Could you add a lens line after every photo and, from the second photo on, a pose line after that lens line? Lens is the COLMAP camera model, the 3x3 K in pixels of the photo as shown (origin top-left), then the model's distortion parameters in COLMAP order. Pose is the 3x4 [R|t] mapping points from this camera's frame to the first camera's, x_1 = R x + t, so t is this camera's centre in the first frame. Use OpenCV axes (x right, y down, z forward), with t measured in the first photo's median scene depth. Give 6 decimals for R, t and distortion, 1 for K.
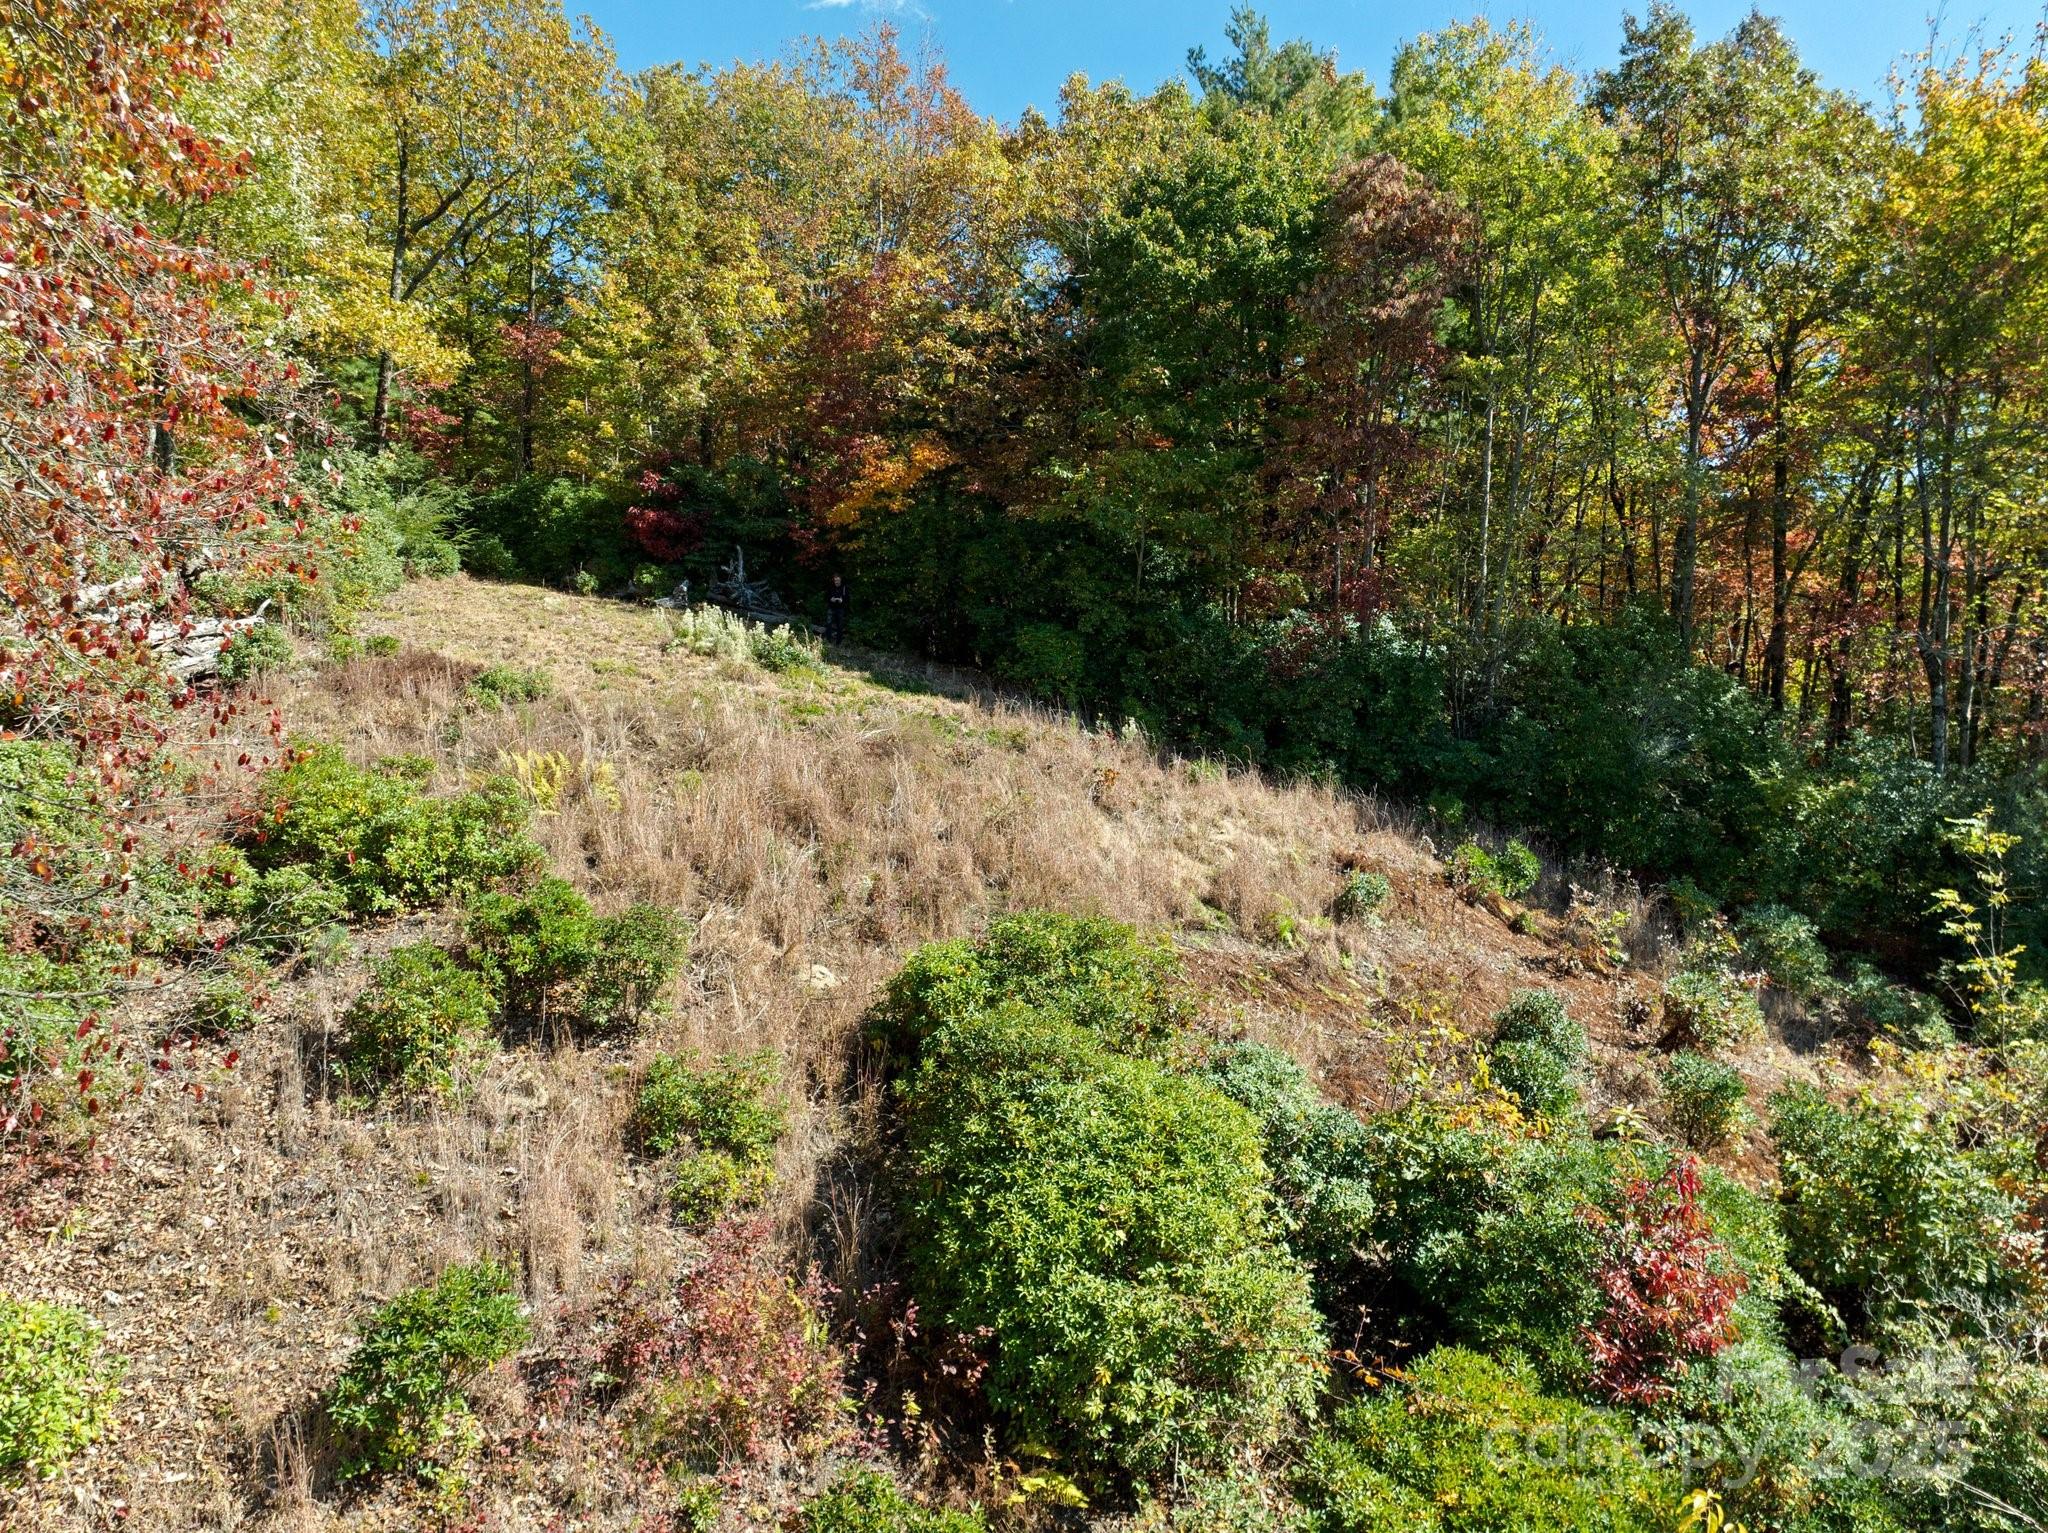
lens RADIAL K [[1434.4, 0, 1012.6], [0, 1434.4, 767.7], [0, 0, 1]] dist [-0.030964, -0.005486]
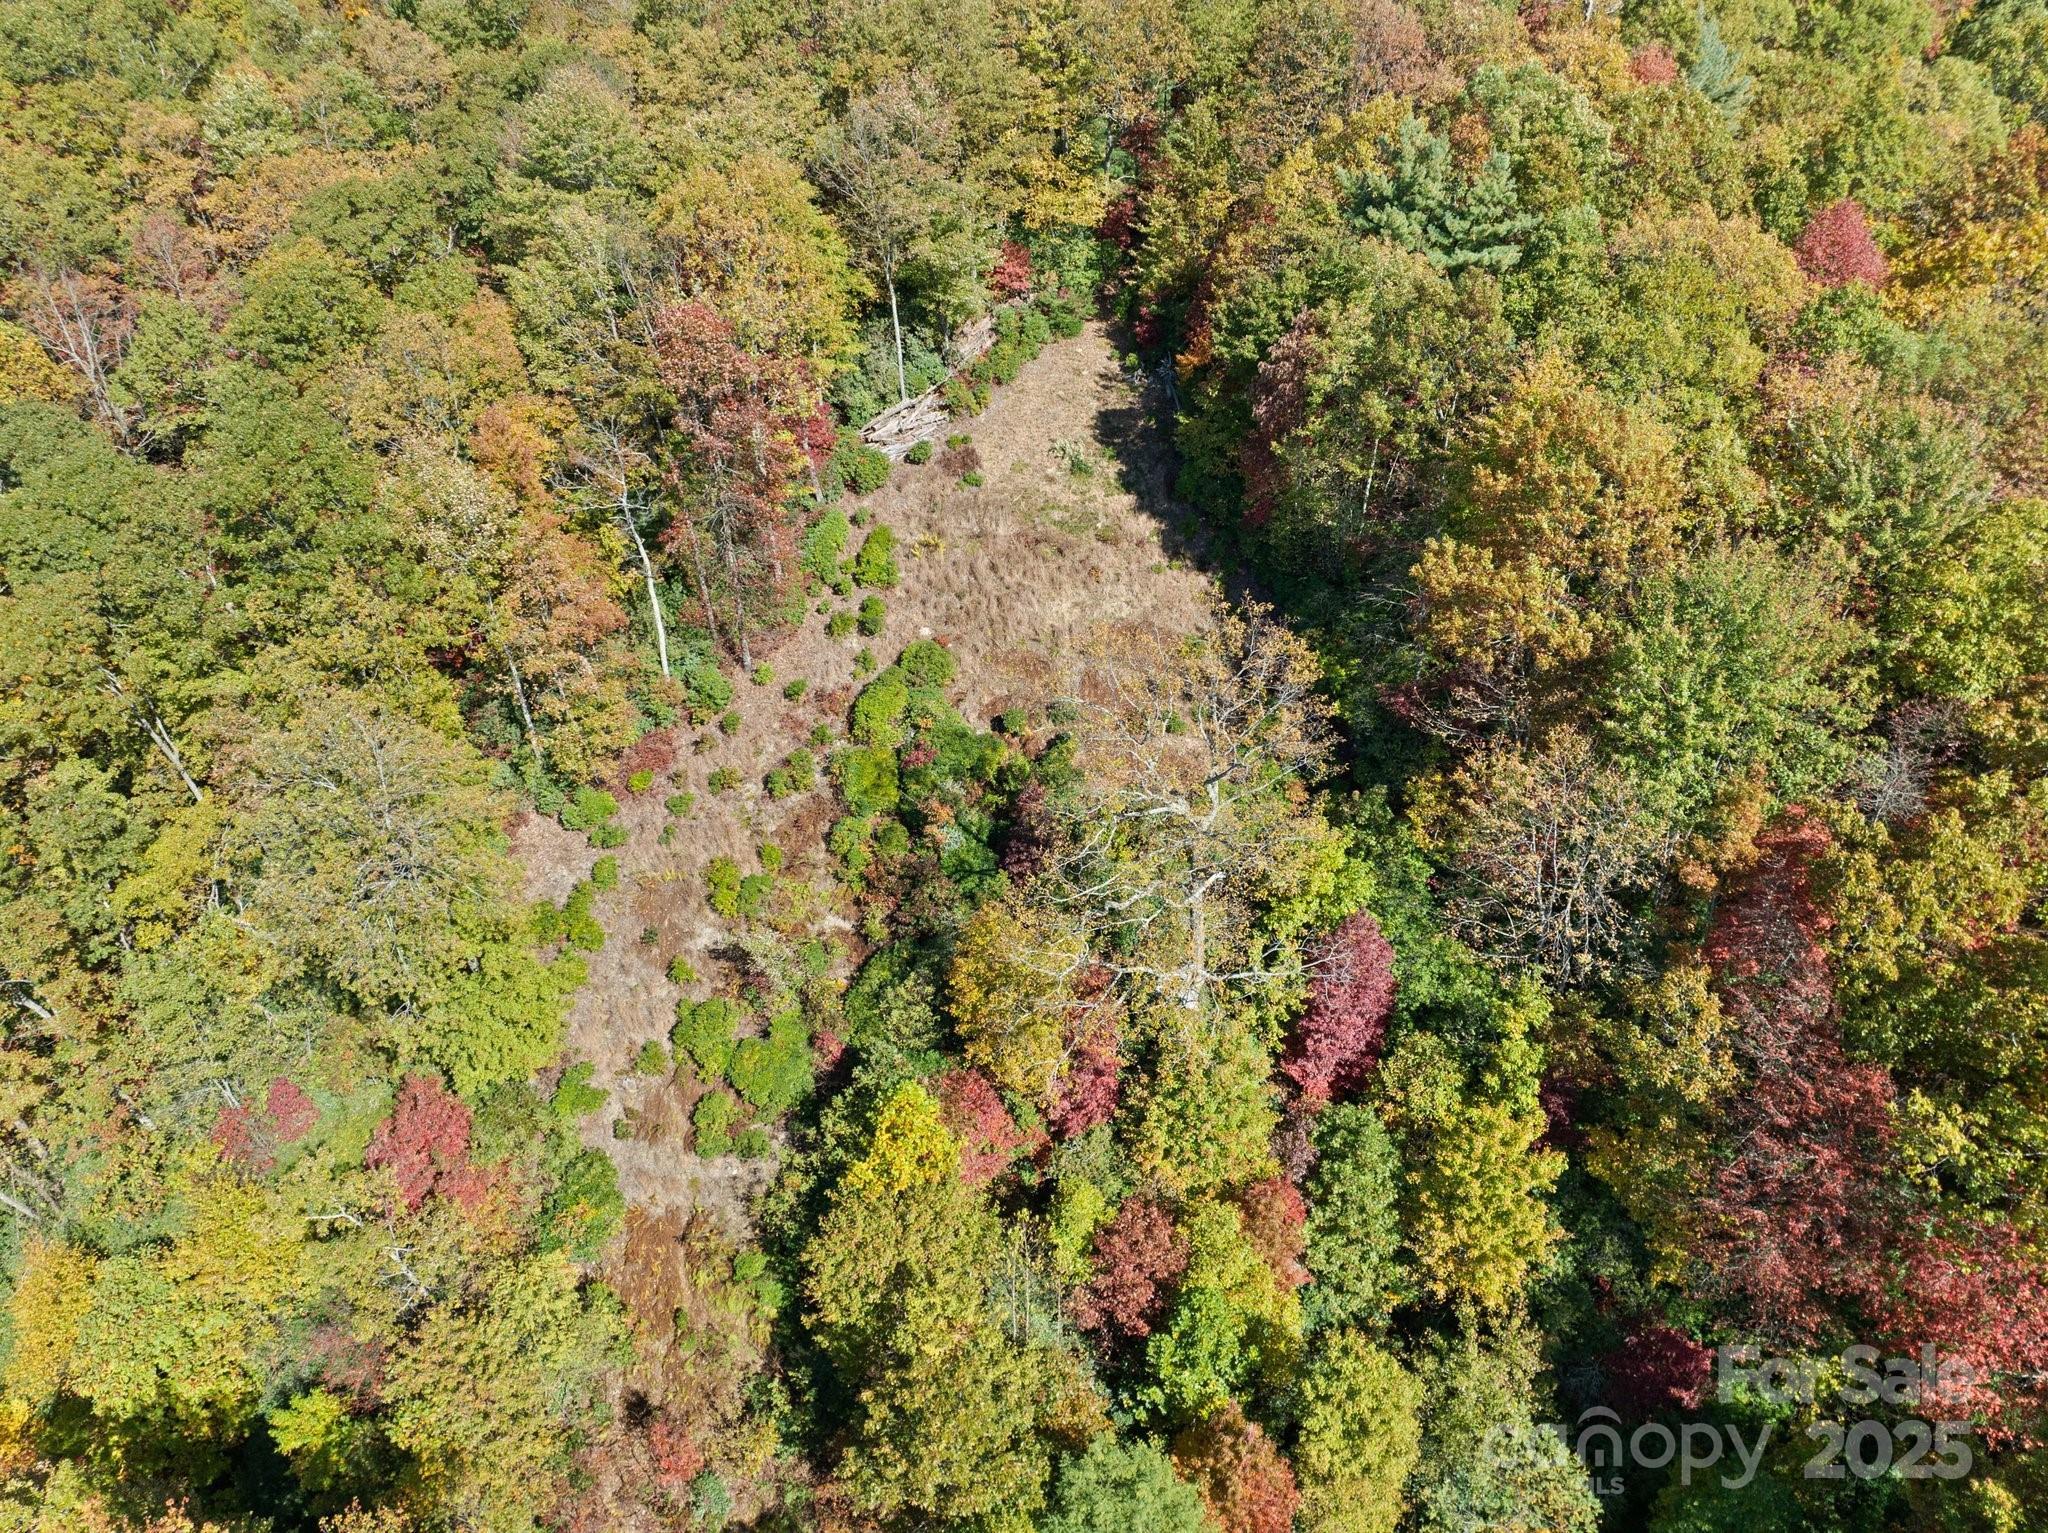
lens RADIAL K [[1434.4, 0, 1030.4], [0, 1434.4, 758.9], [0, 0, 1]] dist [-0.030964, -0.005486]
pose [[0.635763, 0.454507, -0.623882, 1.768034], [0.004660, 0.805984, 0.591919, -1.263598], [0.771870, -0.379227, 0.510297, -0.703130]]
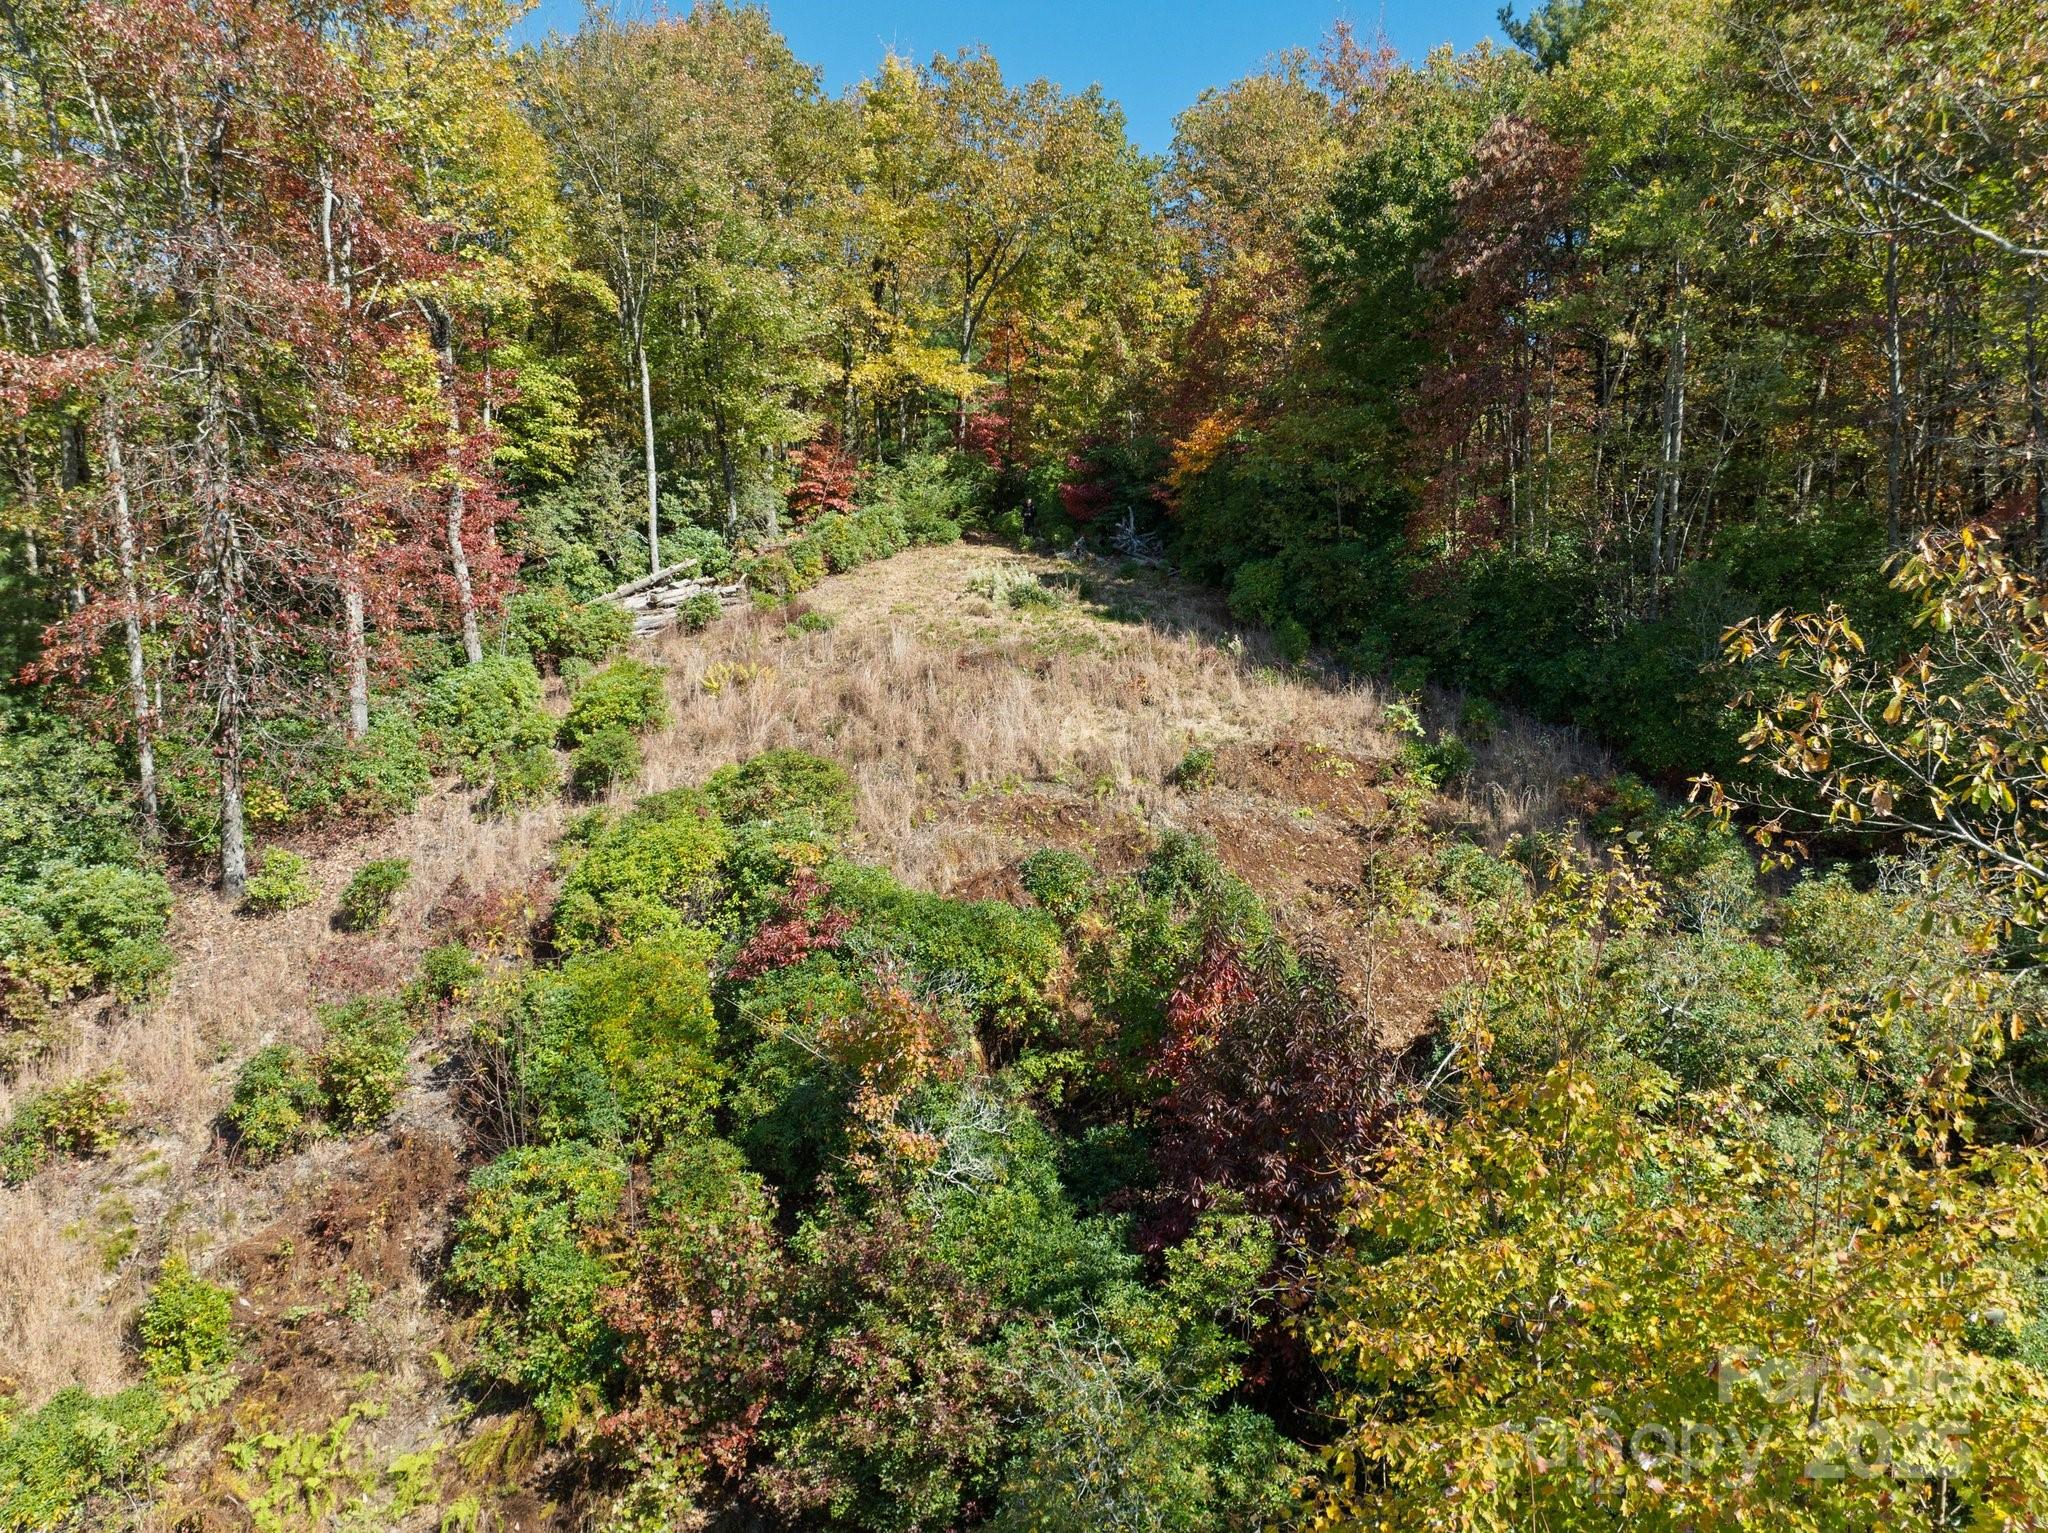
lens RADIAL K [[1434.4, 0, 1021.3], [0, 1434.4, 767.5], [0, 0, 1]] dist [-0.030964, -0.005486]
pose [[0.798008, 0.035248, -0.601615, 0.676789], [-0.004682, 0.998621, 0.052298, 0.015631], [0.602628, -0.038918, 0.797072, -0.119935]]
